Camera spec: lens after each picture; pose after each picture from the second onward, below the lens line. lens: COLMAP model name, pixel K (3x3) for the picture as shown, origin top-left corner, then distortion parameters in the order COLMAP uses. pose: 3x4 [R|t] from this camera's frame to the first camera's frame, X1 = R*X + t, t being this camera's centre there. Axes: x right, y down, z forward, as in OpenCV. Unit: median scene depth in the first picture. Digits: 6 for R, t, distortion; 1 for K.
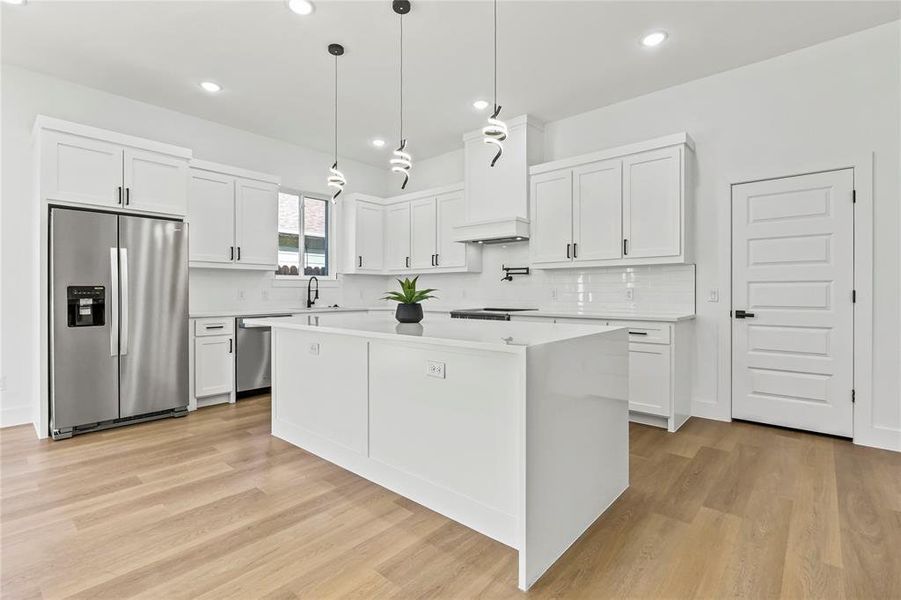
lens RADIAL K [[418.0, 0, 450.5], [0, 418.0, 296.4], [0, 0, 1]] dist [-0.000642, 0.000016]
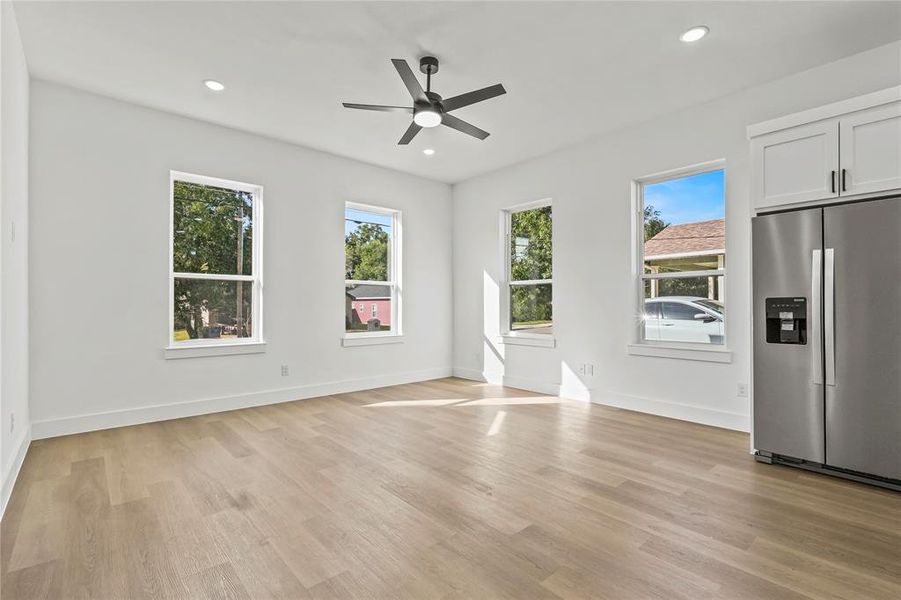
lens RADIAL K [[418.0, 0, 450.9], [0, 418.0, 300.9], [0, 0, 1]] dist [-0.000642, 0.000016]
pose [[-0.127976, -0.010735, -0.991719, 0.087949], [-0.005586, 0.999933, -0.010103, -0.005235], [0.991762, 0.004247, -0.128027, 0.418132]]
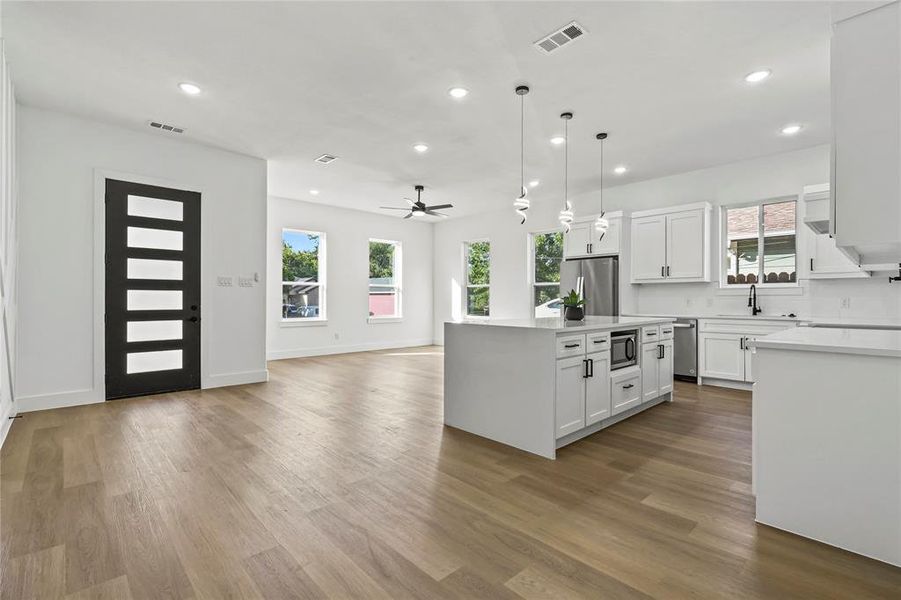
lens RADIAL K [[418.0, 0, 448.2], [0, 418.0, 298.8], [0, 0, 1]] dist [-0.000642, 0.000016]
pose [[-0.108025, -0.003353, -0.994143, 1.266866], [-0.010004, 0.999947, -0.002286, -0.004413], [0.994098, 0.009699, -0.108053, 0.628398]]
